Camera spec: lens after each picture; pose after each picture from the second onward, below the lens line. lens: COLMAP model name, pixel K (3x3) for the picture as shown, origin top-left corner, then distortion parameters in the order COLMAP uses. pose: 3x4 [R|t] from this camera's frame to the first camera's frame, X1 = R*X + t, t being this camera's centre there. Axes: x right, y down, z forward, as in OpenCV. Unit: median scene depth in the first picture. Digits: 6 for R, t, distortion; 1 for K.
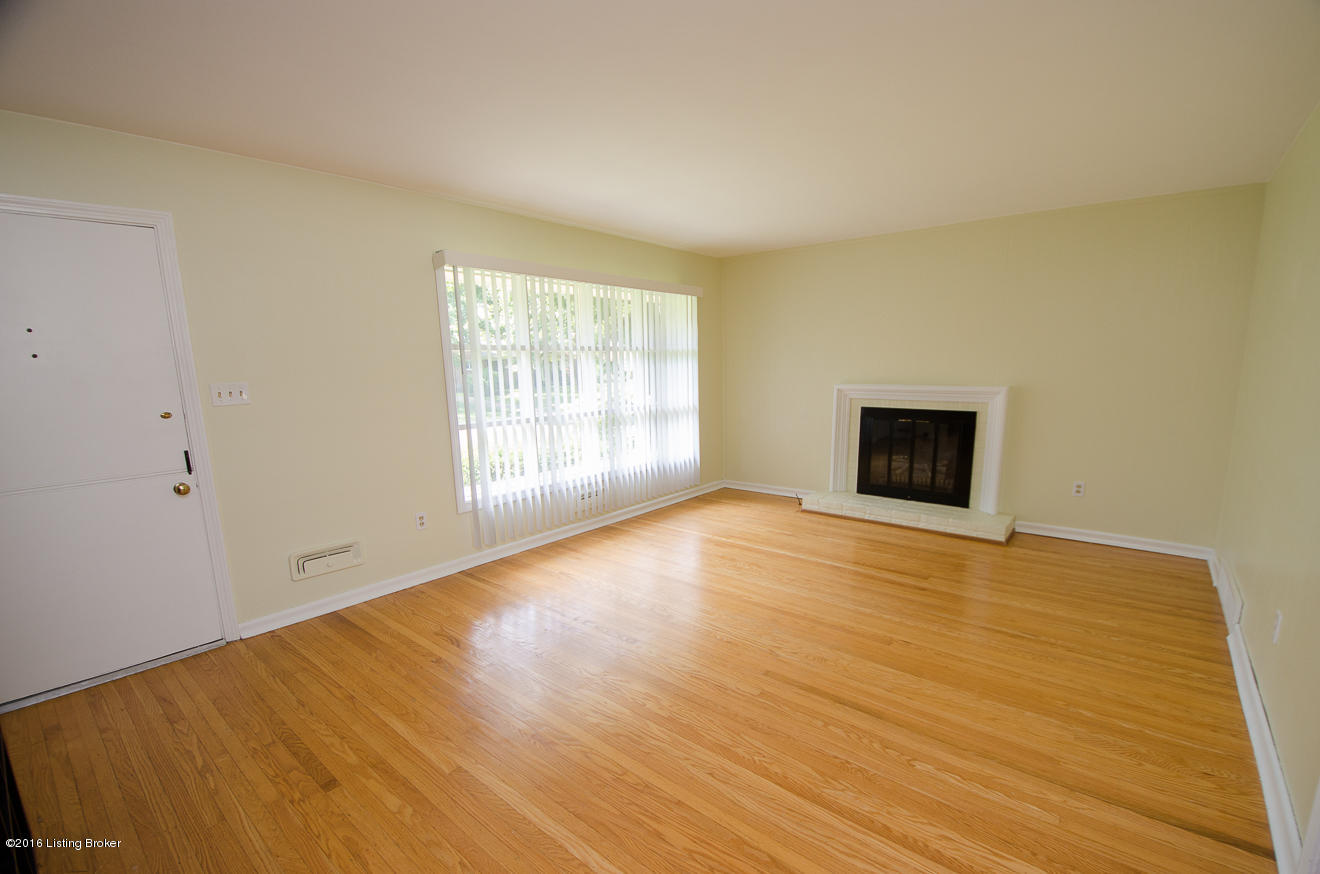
lens RADIAL K [[577.2, 0, 672.1], [0, 577.2, 465.8], [0, 0, 1]] dist [0.002688, -0.016454]
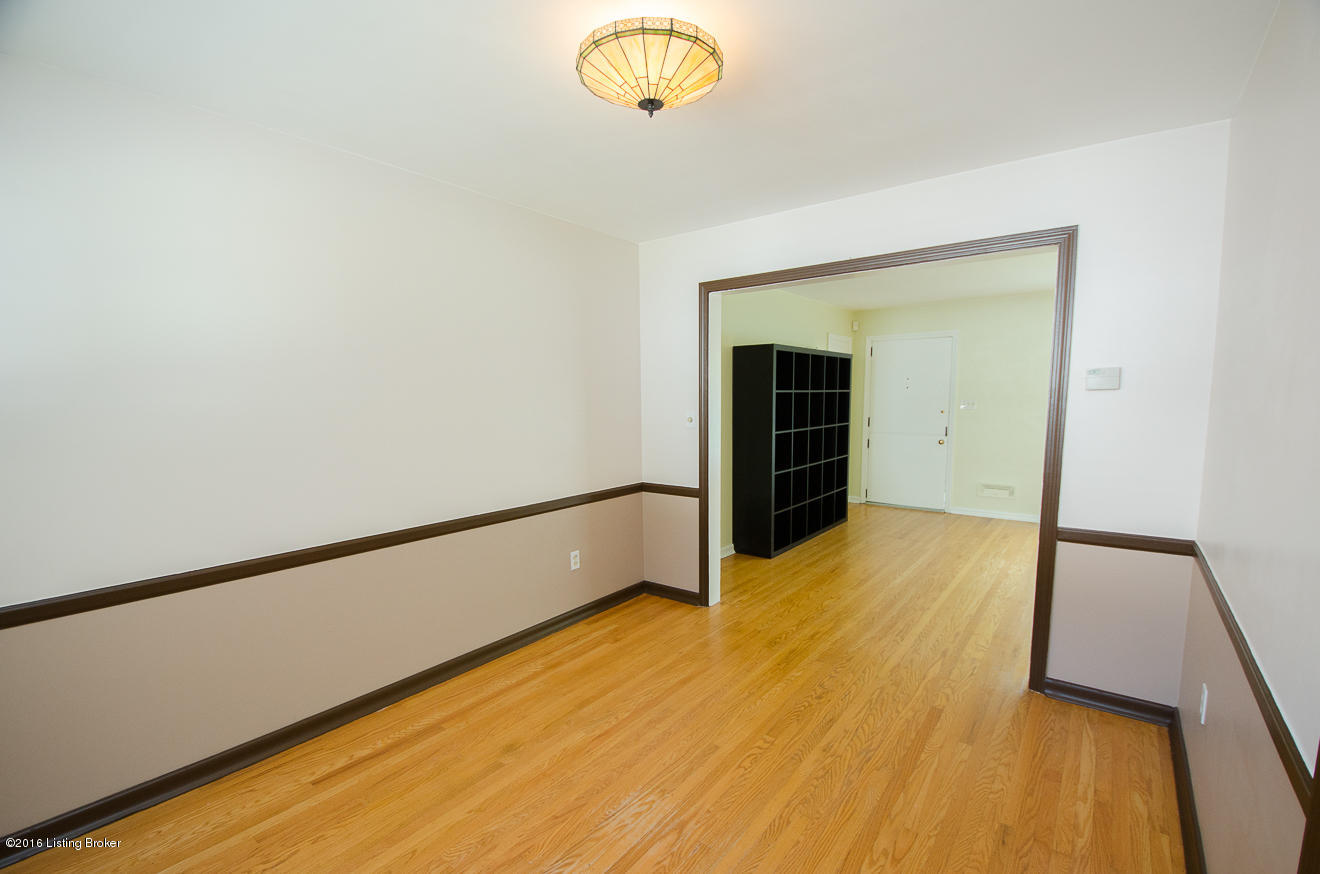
lens RADIAL K [[577.2, 0, 672.1], [0, 577.2, 465.8], [0, 0, 1]] dist [0.002688, -0.016454]
pose [[0.026045, 0.134553, -0.990564, 0.977325], [-0.178257, 0.975644, 0.127839, 0.018734], [0.983639, 0.173246, 0.049395, -0.143312]]
